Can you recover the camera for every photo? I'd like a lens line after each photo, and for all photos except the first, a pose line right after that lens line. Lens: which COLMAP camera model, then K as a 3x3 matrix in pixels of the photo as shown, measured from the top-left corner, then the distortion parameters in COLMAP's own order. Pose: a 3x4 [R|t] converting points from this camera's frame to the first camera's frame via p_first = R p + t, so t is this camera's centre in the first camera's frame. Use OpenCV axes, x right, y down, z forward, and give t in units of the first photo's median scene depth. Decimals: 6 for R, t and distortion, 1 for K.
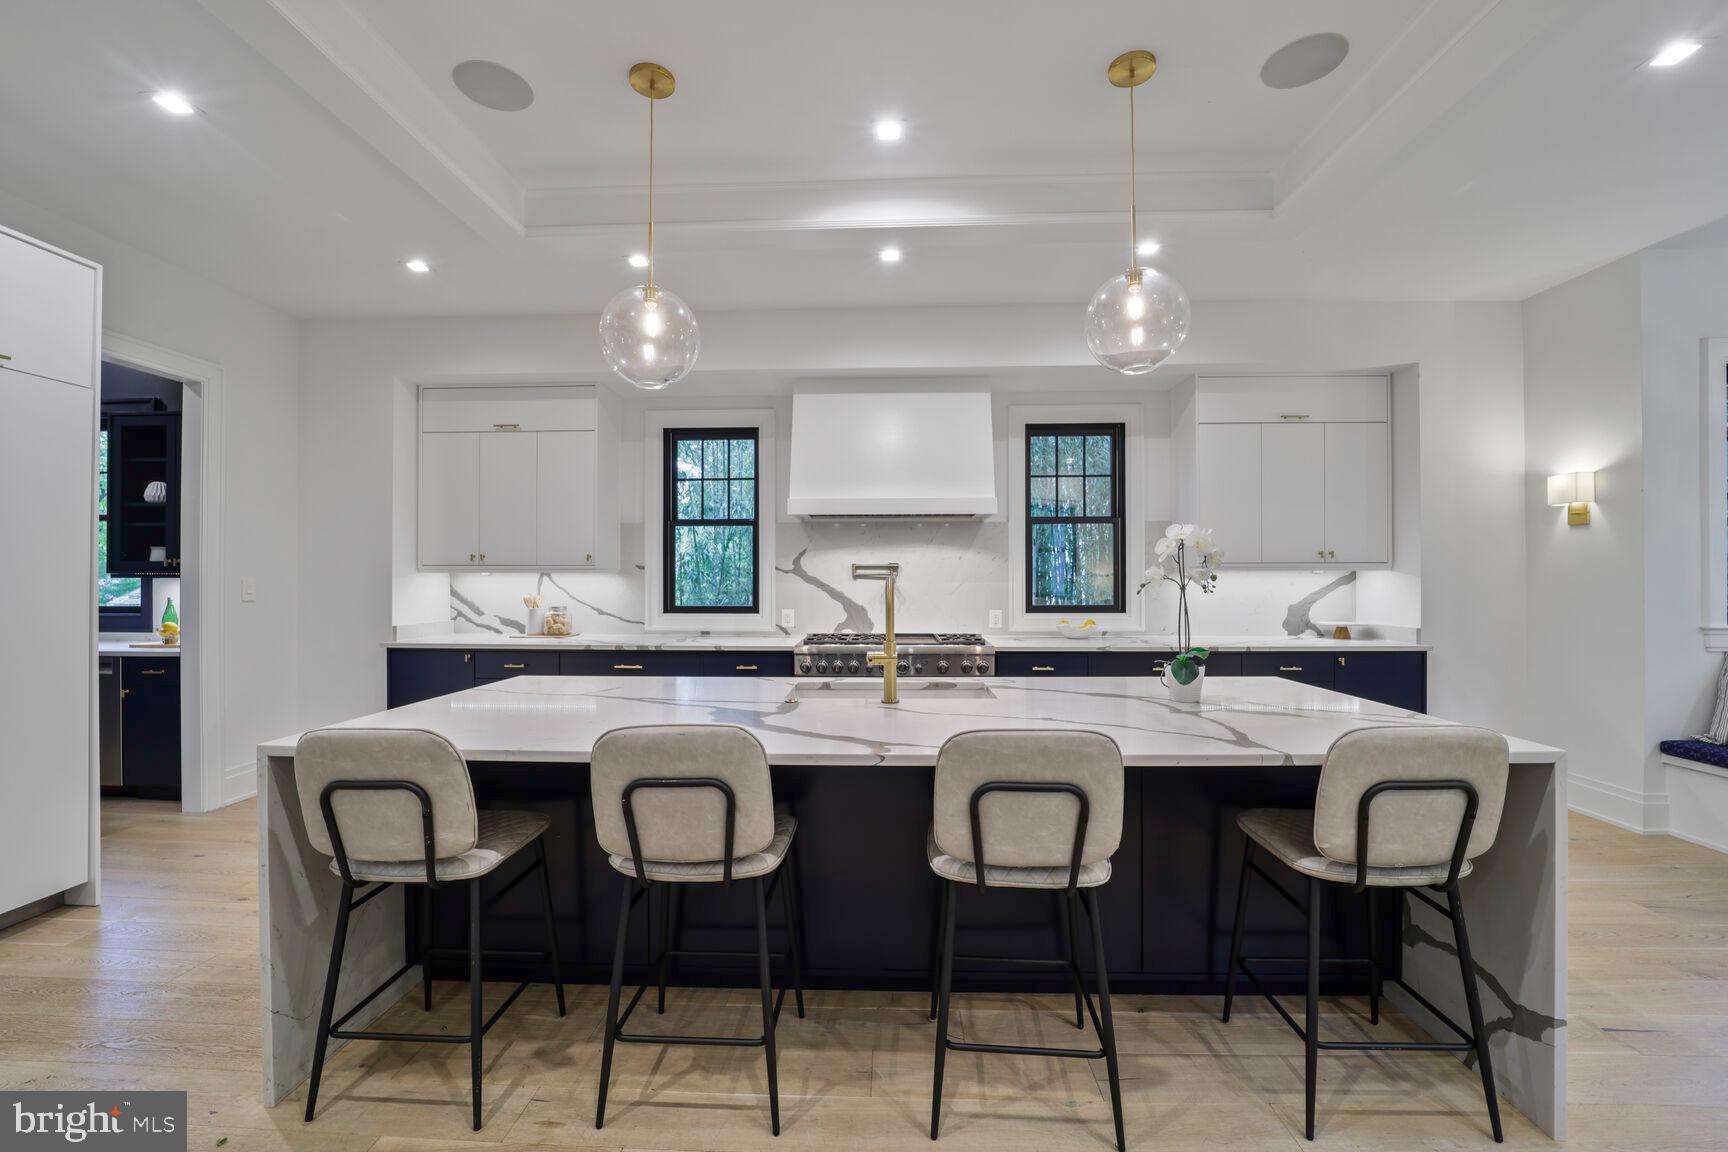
lens RADIAL K [[701.3, 0, 862.5], [0, 701.3, 578.0], [0, 0, 1]] dist [-0.021101, 0.000407]
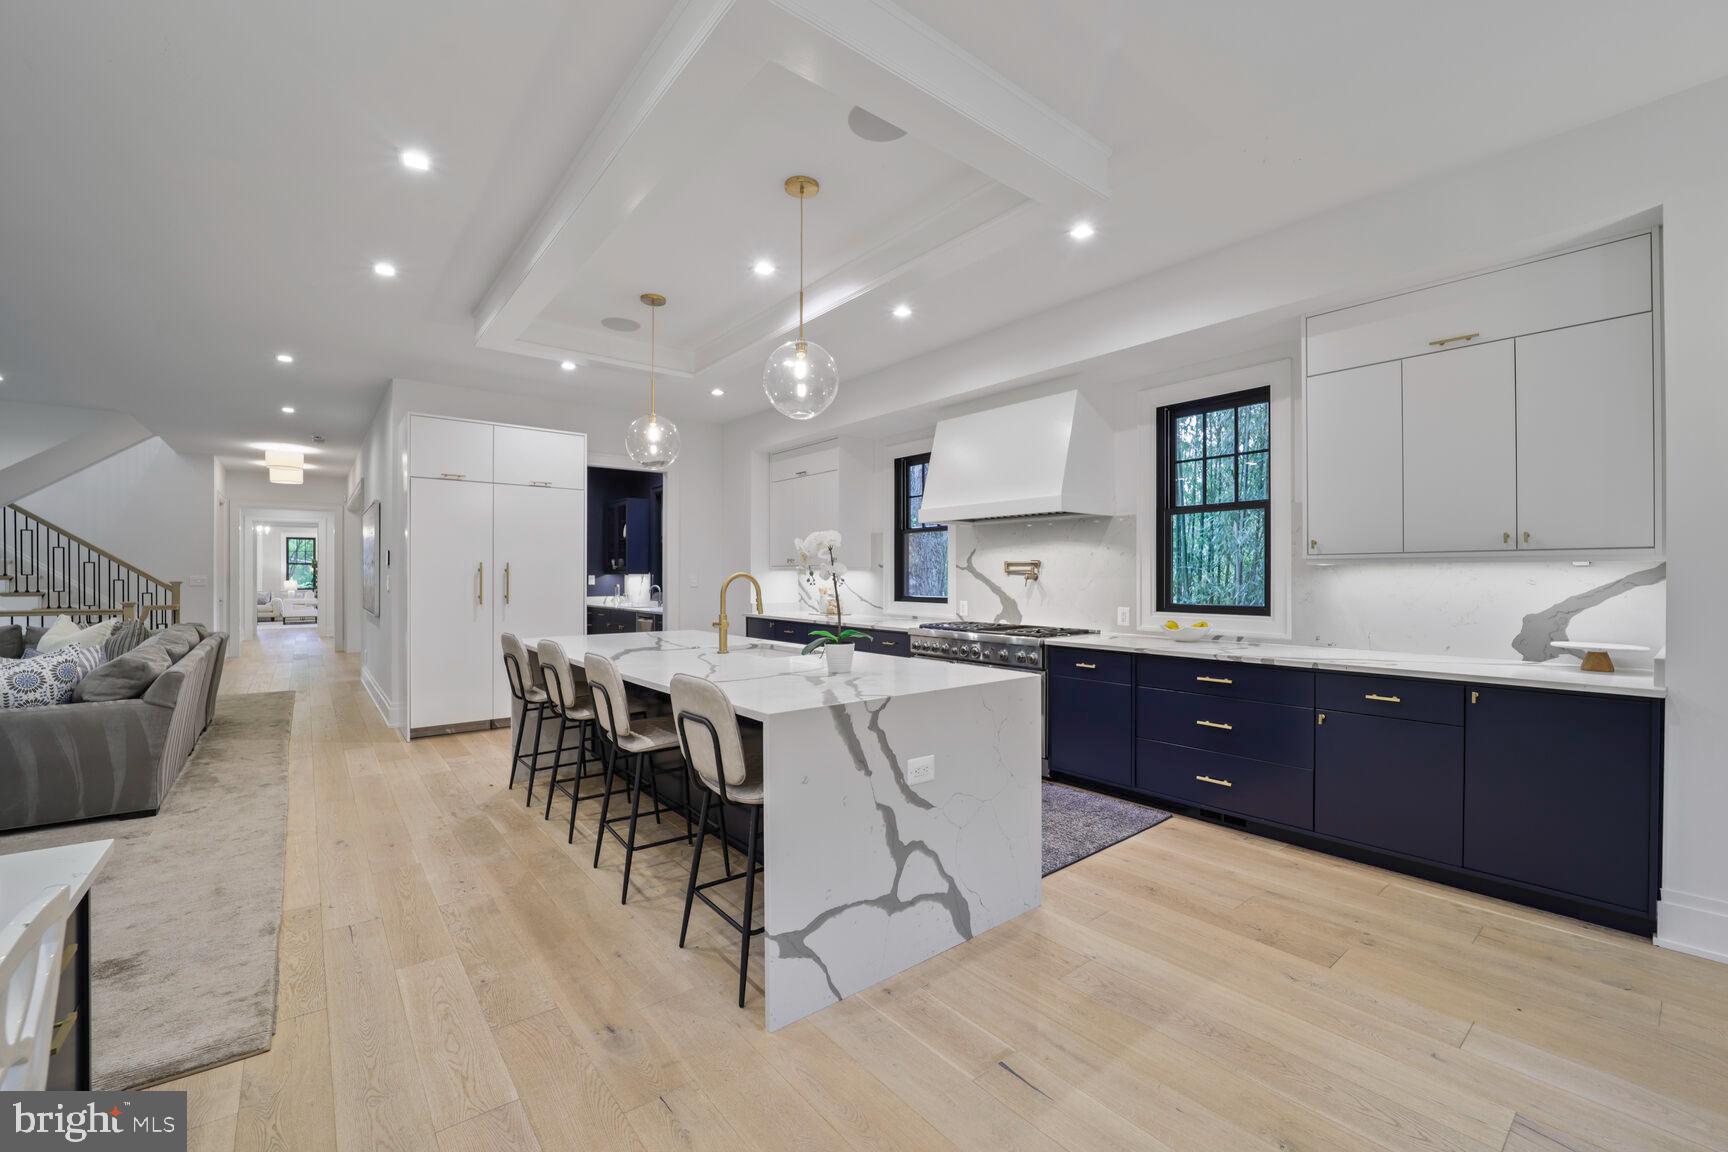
lens RADIAL K [[701.3, 0, 862.5], [0, 701.3, 578.0], [0, 0, 1]] dist [-0.021101, 0.000407]
pose [[0.659287, 0.003227, -0.751884, 0.679836], [0.000746, 0.999987, 0.004947, 0.000736], [0.751891, -0.003823, 0.659276, 0.097617]]
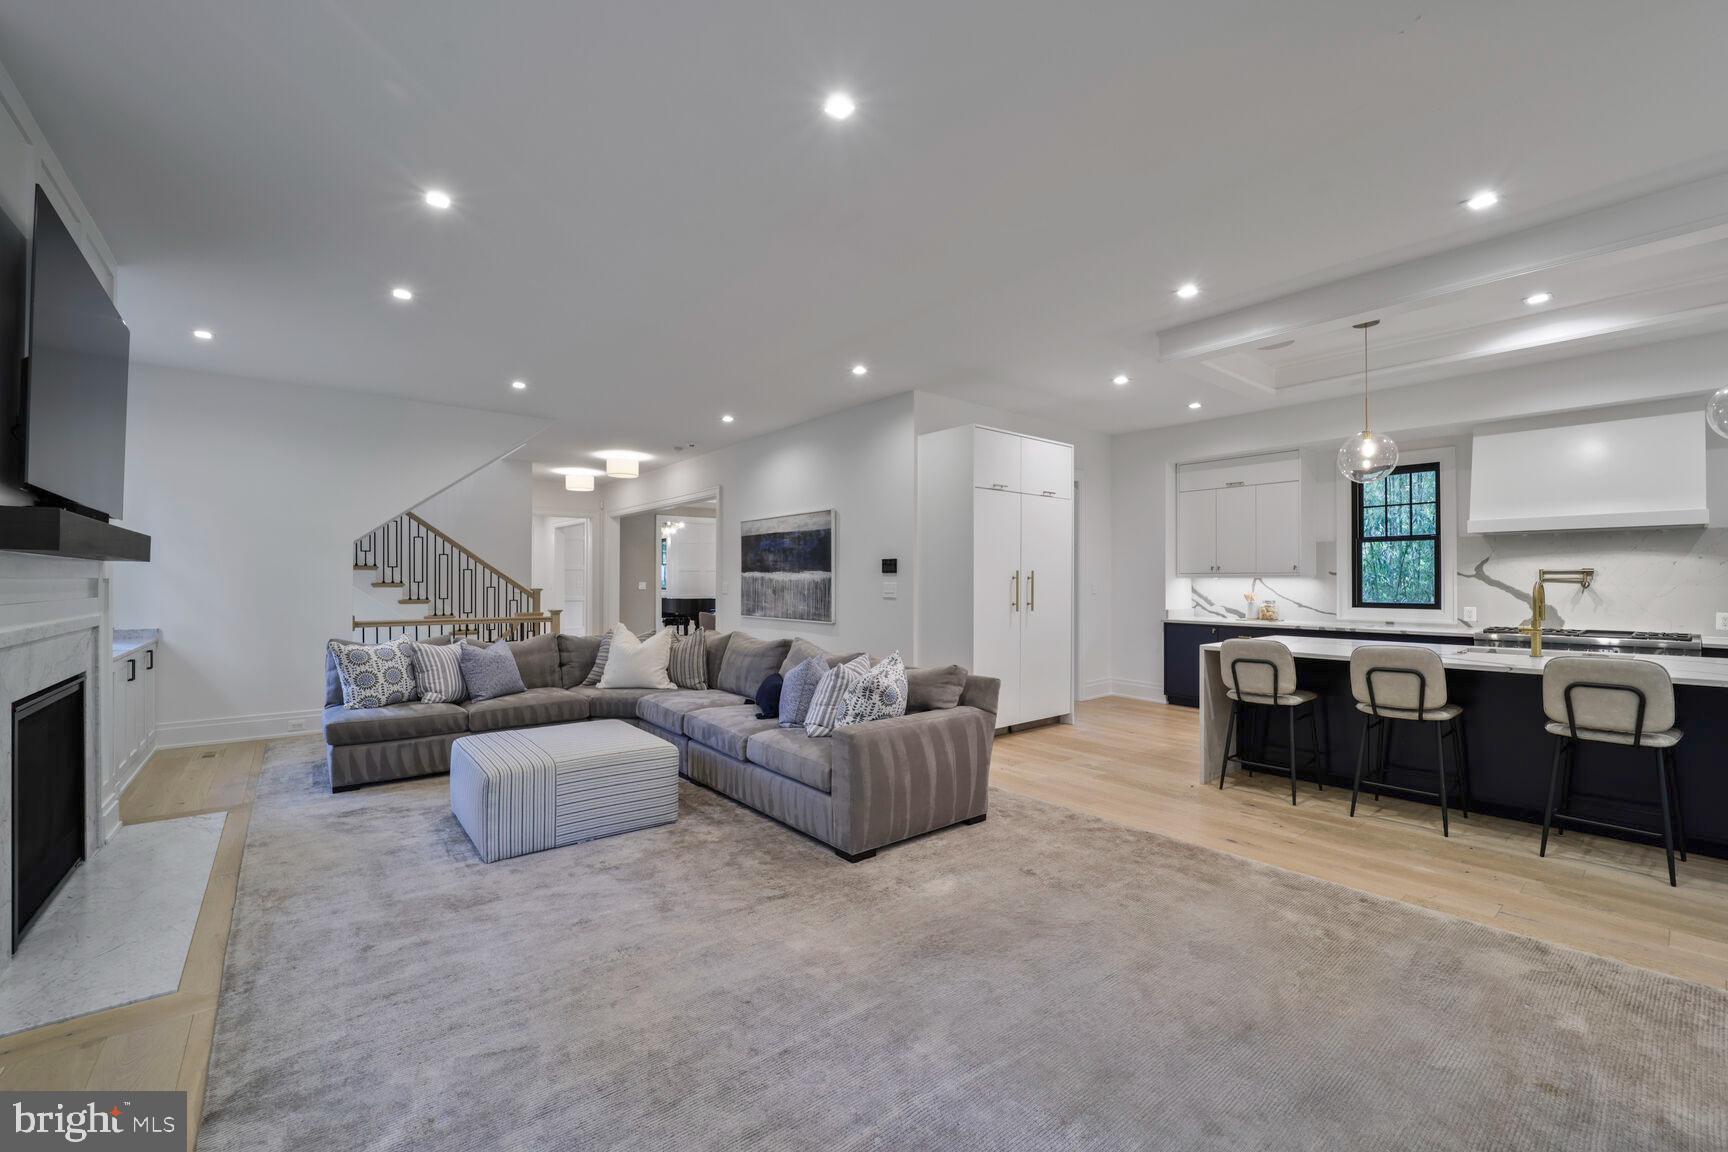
lens RADIAL K [[701.3, 0, 862.5], [0, 701.3, 578.0], [0, 0, 1]] dist [-0.021101, 0.000407]
pose [[0.662988, -0.002423, -0.748626, 0.096063], [0.001374, 0.999997, -0.002020, -0.005153], [0.748628, 0.000311, 0.662990, -0.619711]]
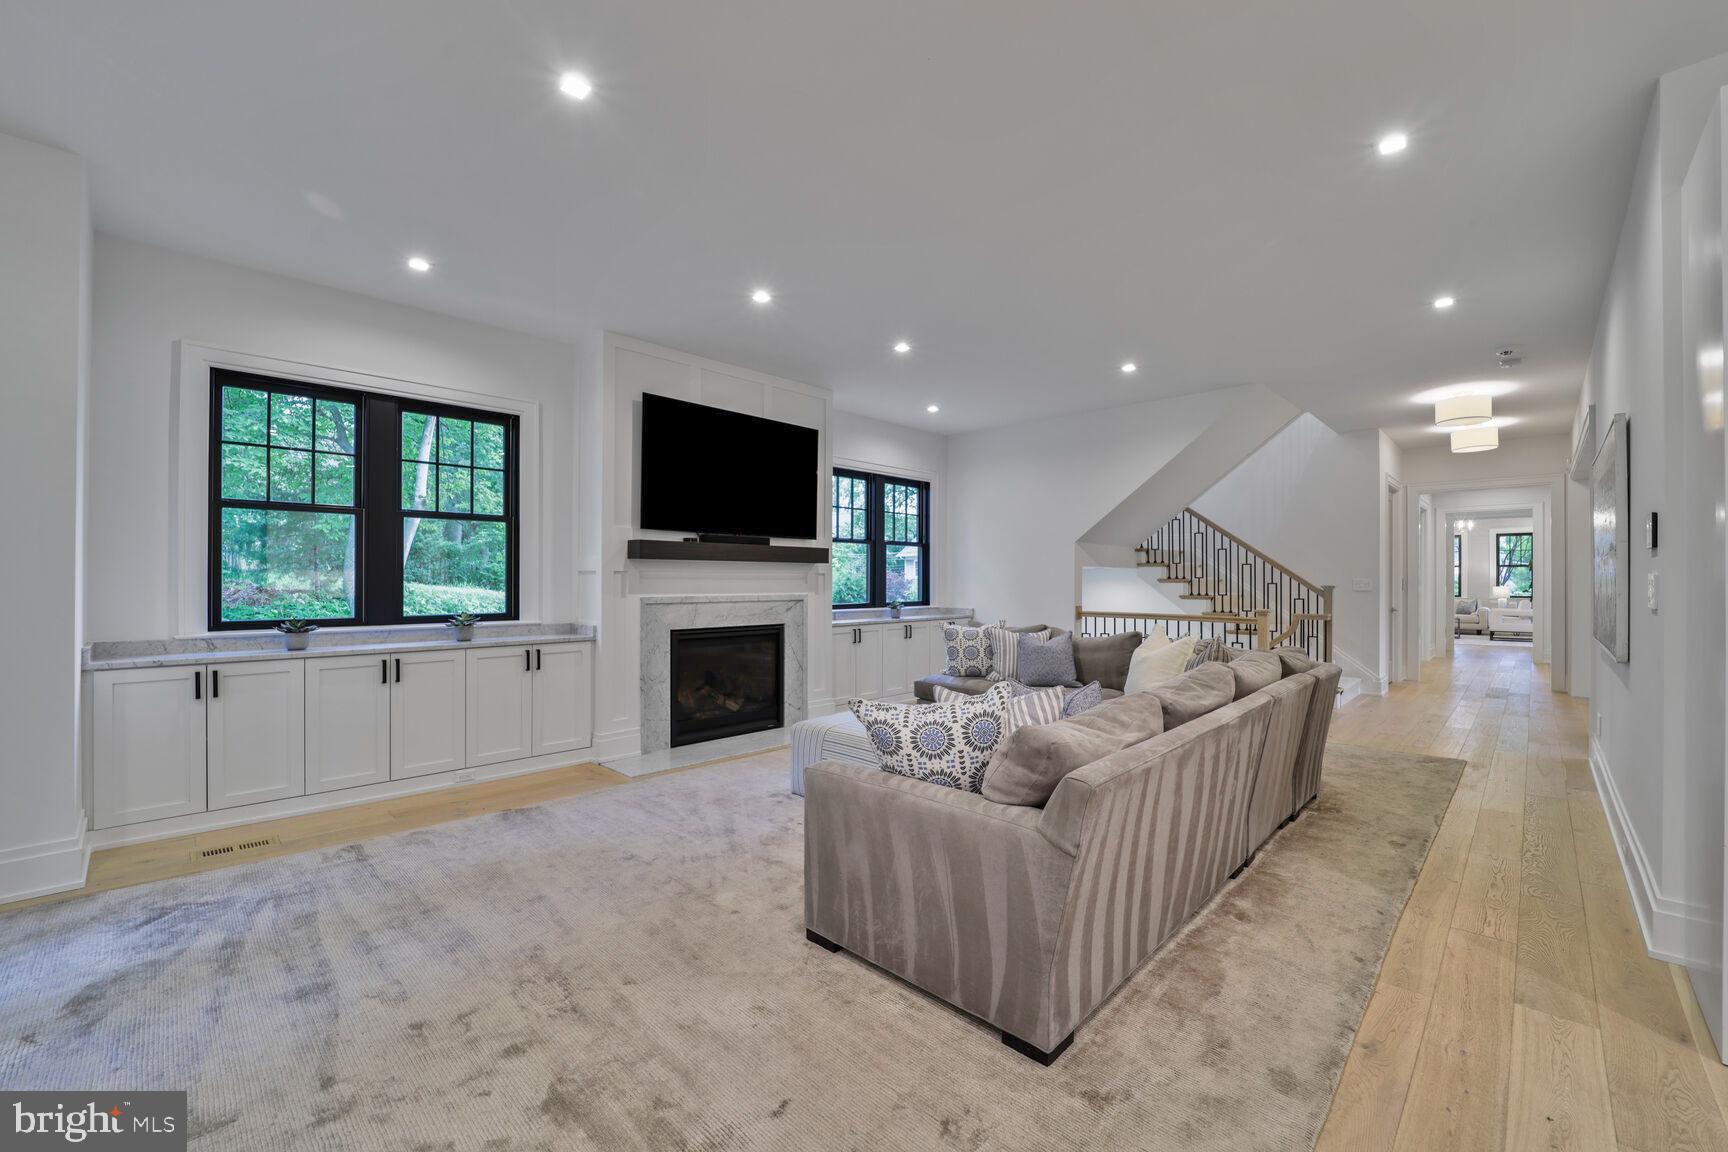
lens RADIAL K [[701.3, 0, 862.5], [0, 701.3, 578.0], [0, 0, 1]] dist [-0.021101, 0.000407]
pose [[-0.669198, -0.003332, -0.743076, -0.060297], [0.000456, 0.999988, -0.004894, 0.007455], [0.743084, -0.003614, -0.669189, 0.183323]]
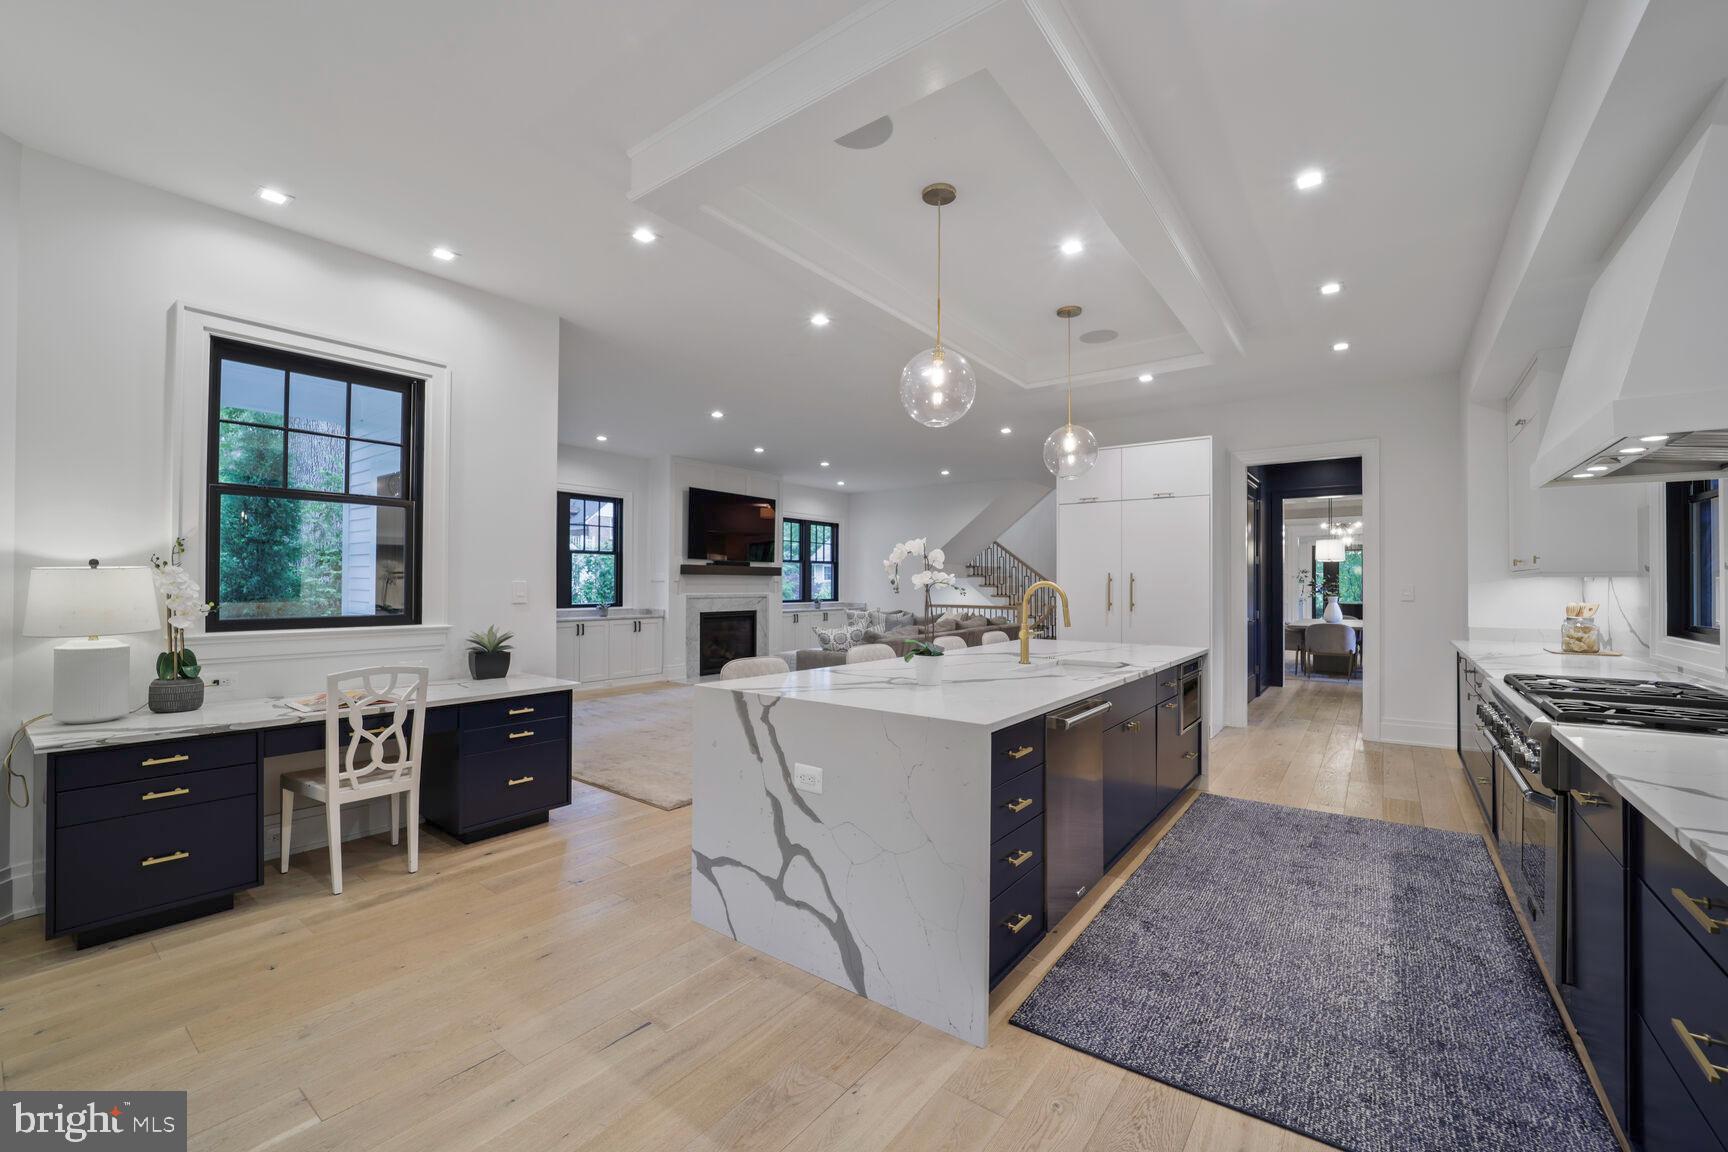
lens RADIAL K [[701.3, 0, 862.5], [0, 701.3, 578.0], [0, 0, 1]] dist [-0.021101, 0.000407]
pose [[-0.565574, -0.008506, -0.824654, 0.721816], [-0.000987, 0.999953, -0.009637, 0.002239], [0.824697, -0.004637, -0.565556, 0.755608]]
